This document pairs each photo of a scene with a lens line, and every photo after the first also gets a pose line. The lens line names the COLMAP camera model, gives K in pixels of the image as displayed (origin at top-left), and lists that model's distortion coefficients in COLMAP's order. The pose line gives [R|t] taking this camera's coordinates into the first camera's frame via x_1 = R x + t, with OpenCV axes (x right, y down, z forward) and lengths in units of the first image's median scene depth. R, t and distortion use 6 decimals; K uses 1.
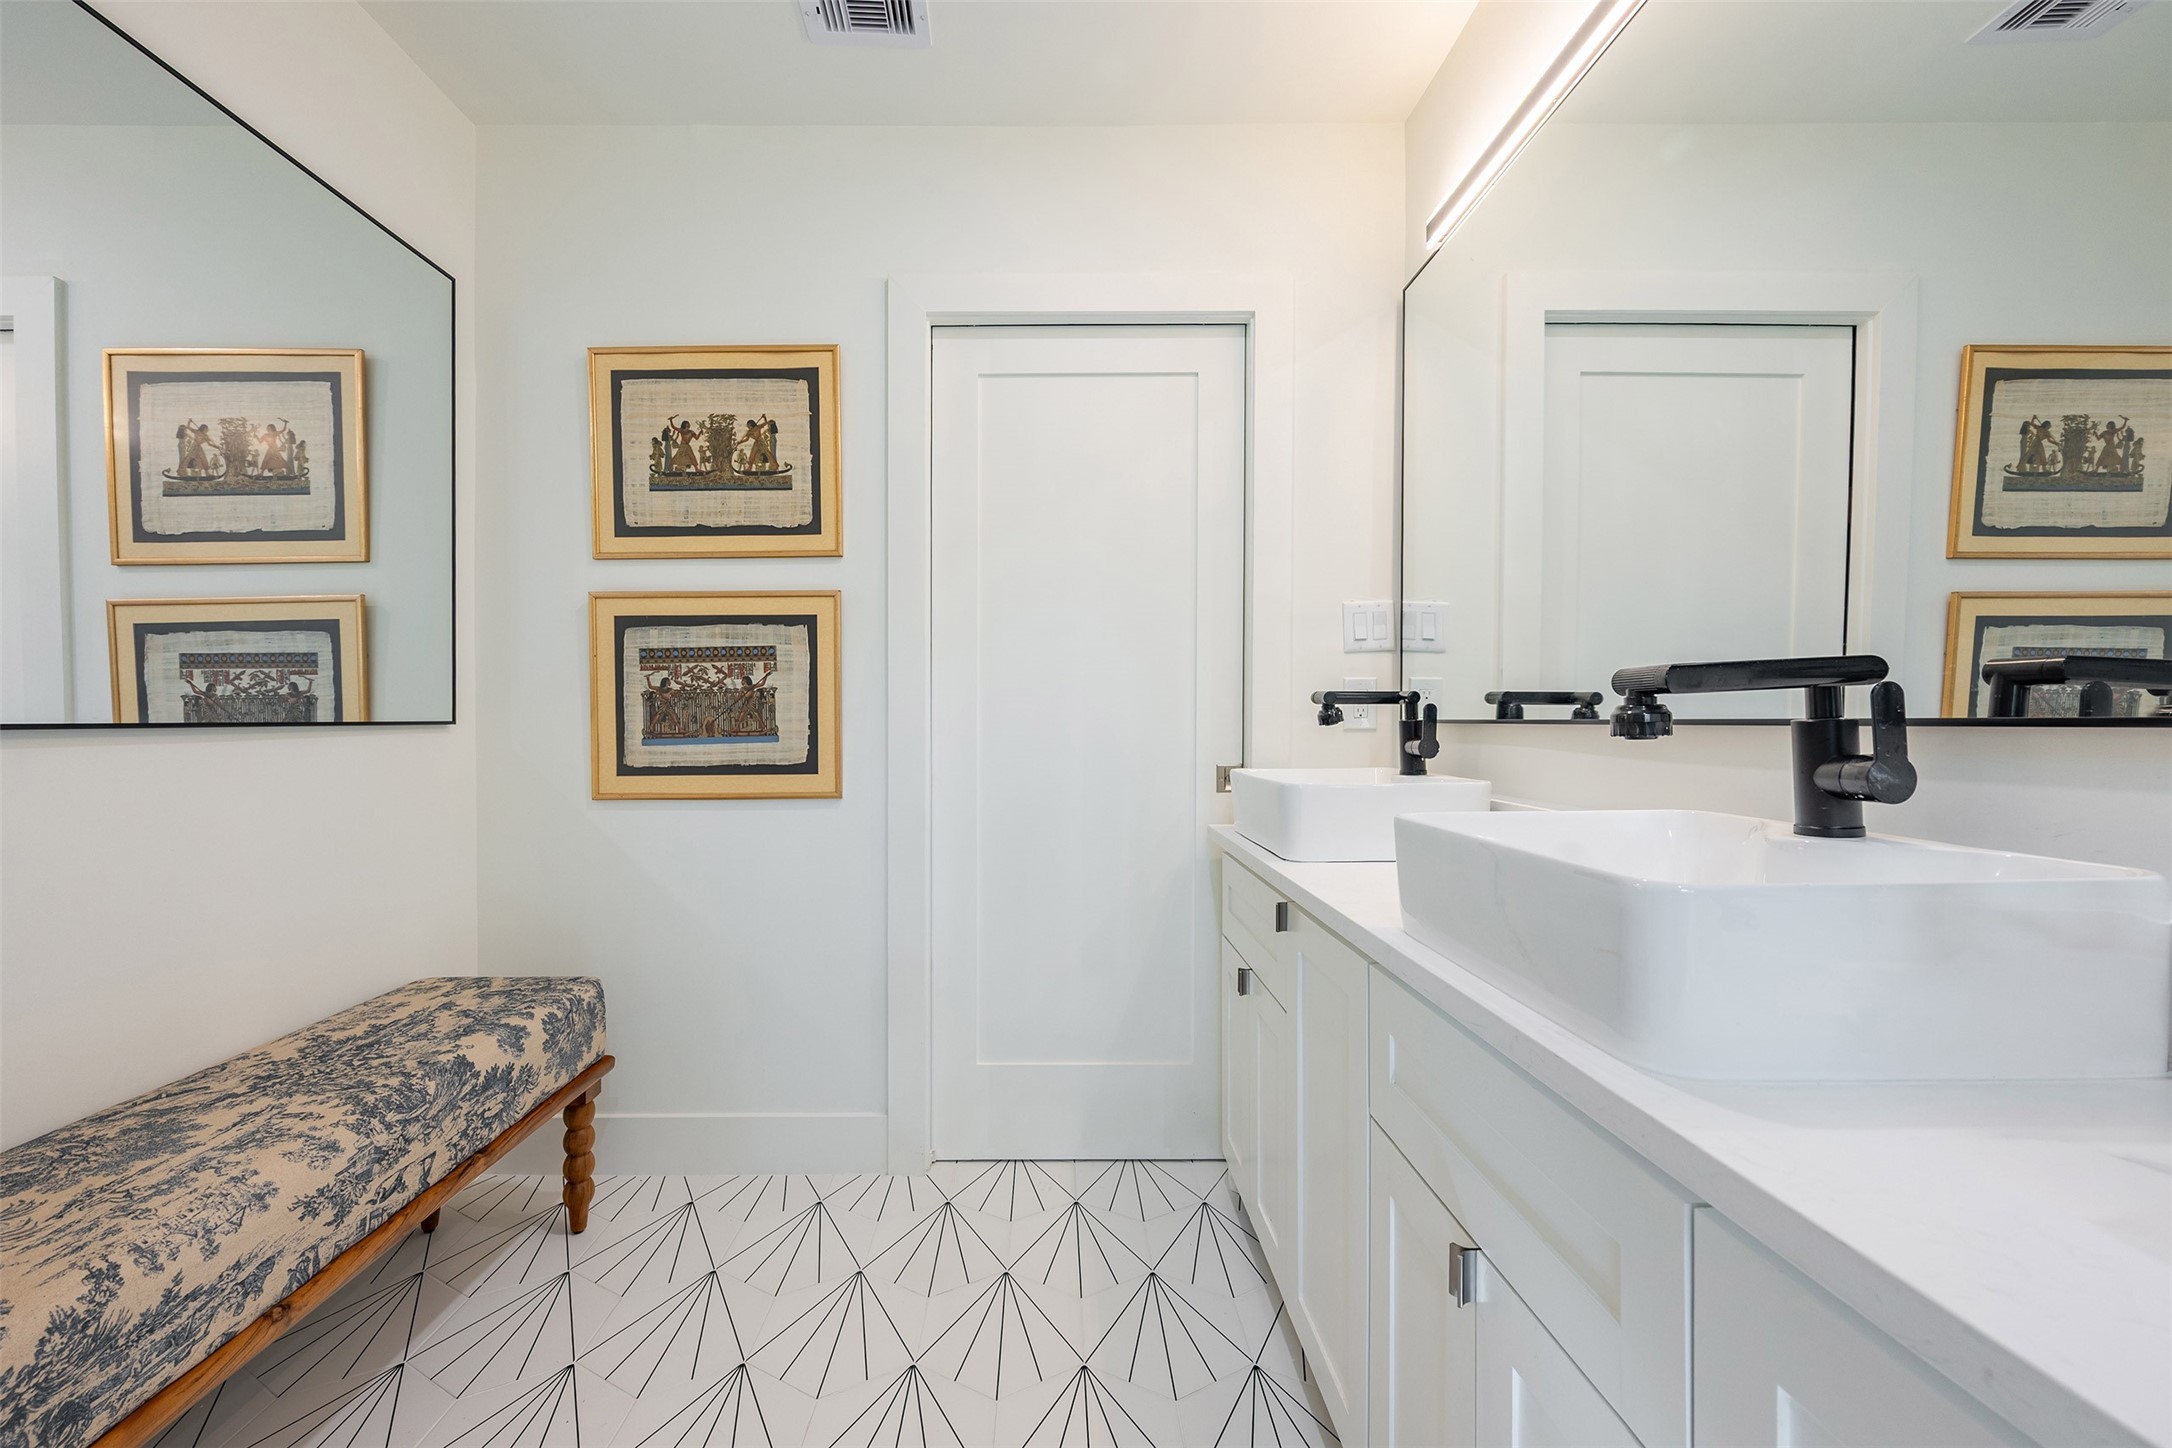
lens RADIAL K [[862.1, 0, 1079.1], [0, 862.1, 709.8], [0, 0, 1]] dist [-0.002135, -0.000246]
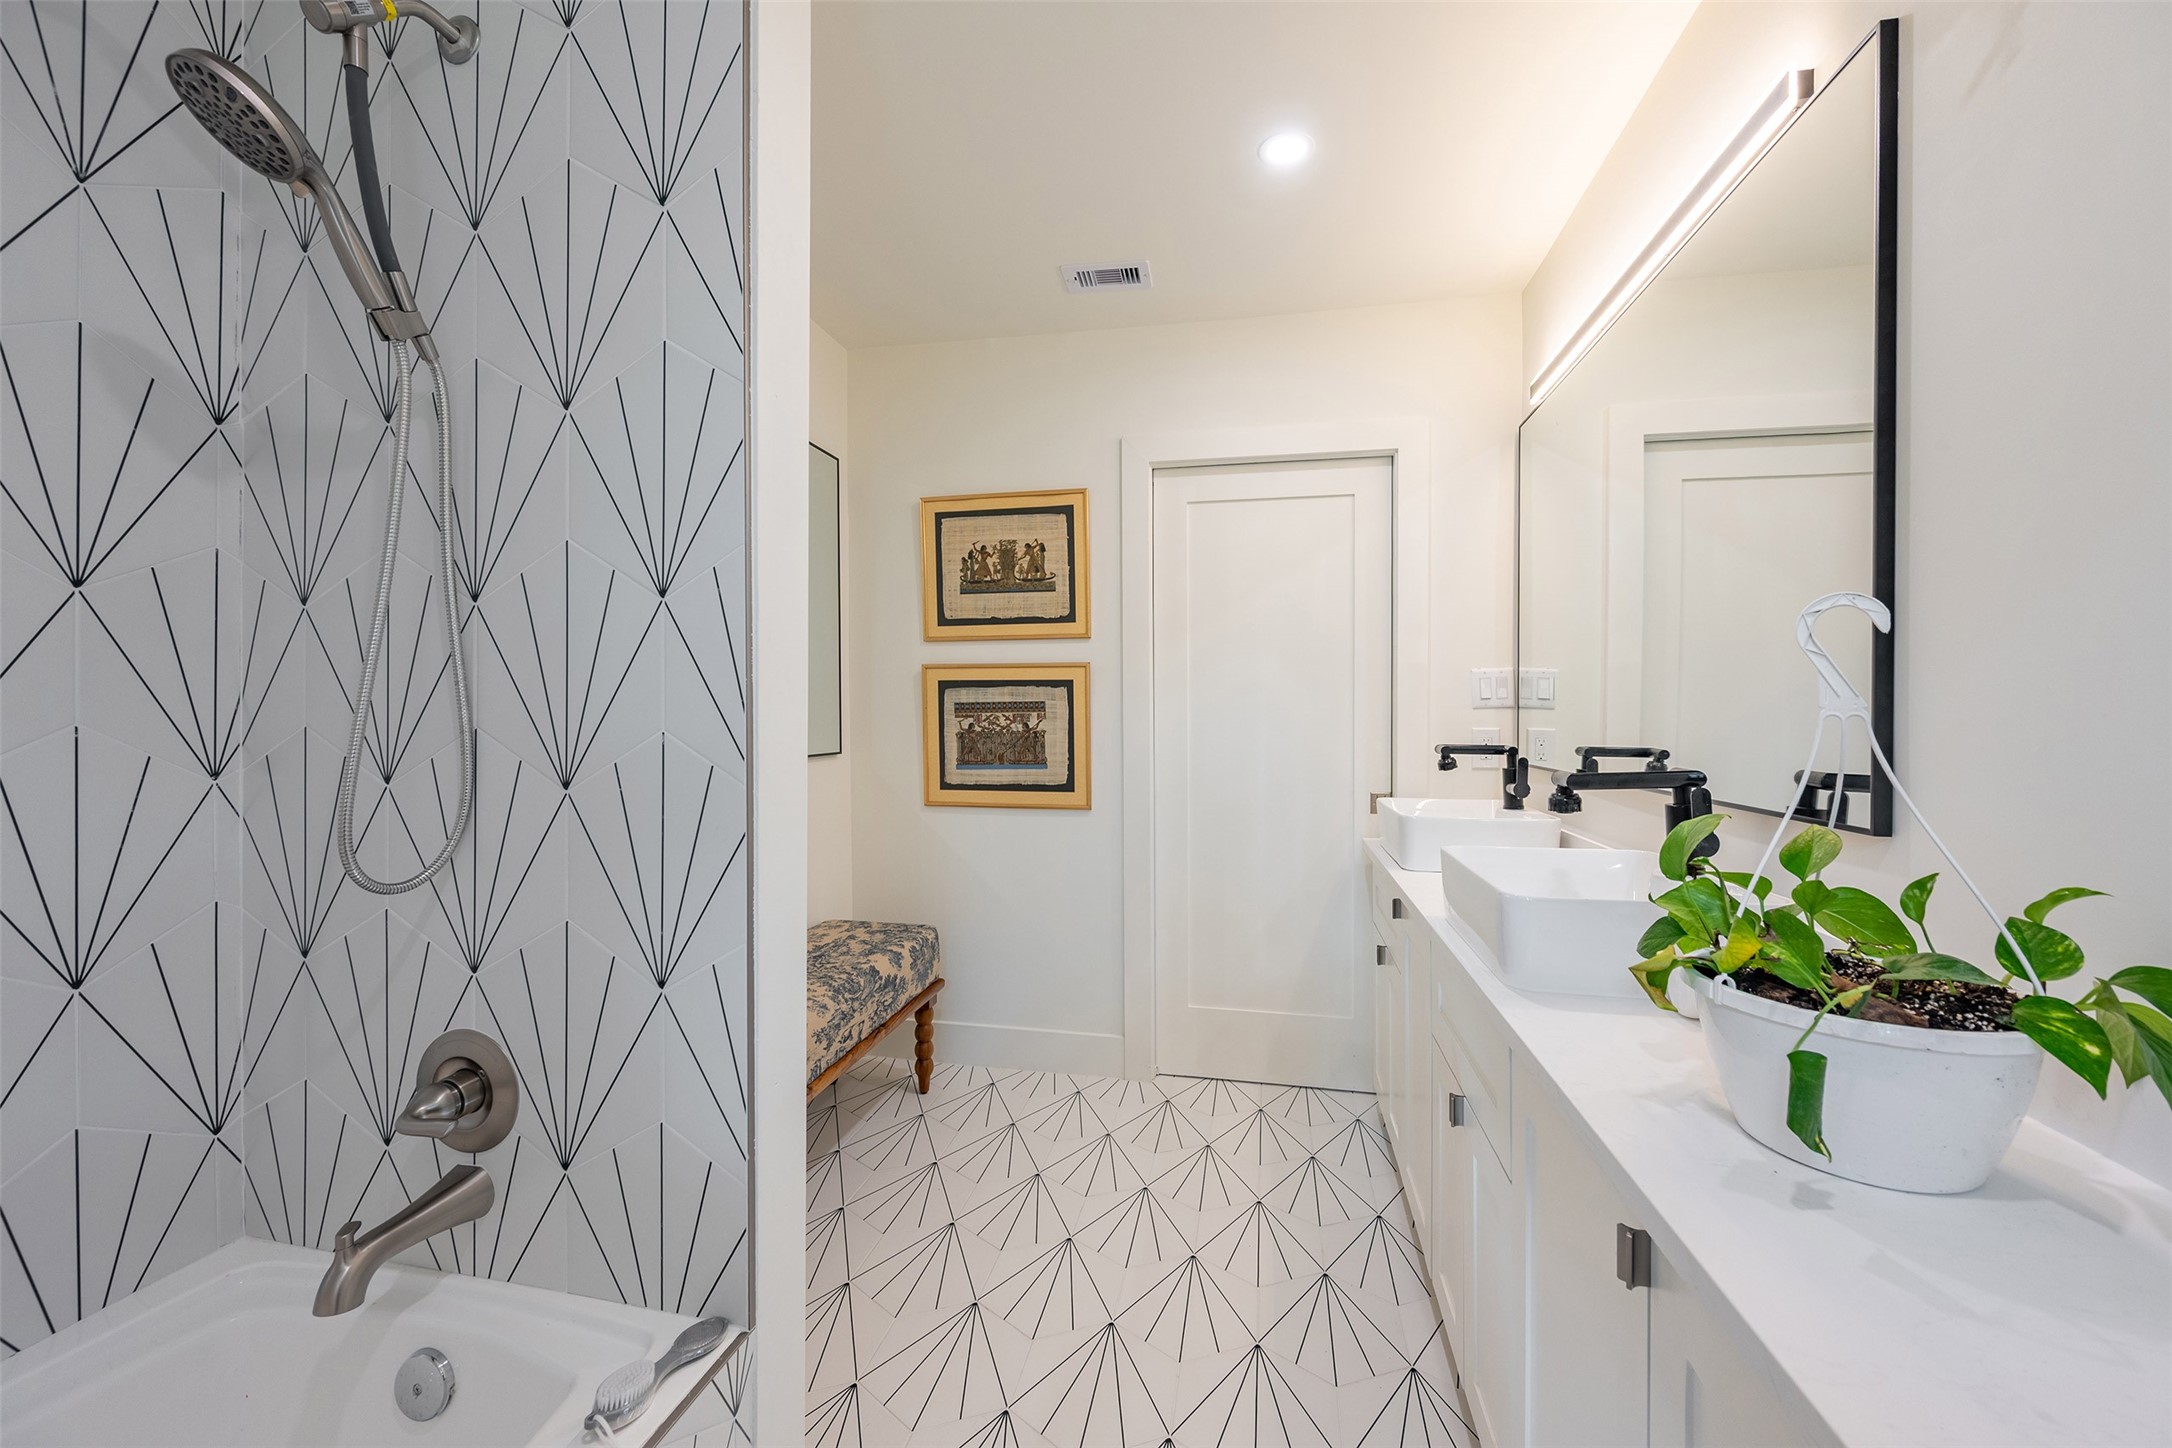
lens RADIAL K [[862.1, 0, 1075.7], [0, 862.1, 711.7], [0, 0, 1]] dist [-0.002135, -0.000246]
pose [[0.967840, -0.002364, -0.251554, 0.065622], [0.006659, 0.999846, 0.016225, -0.097573], [0.251477, -0.017378, 0.967707, -0.441258]]
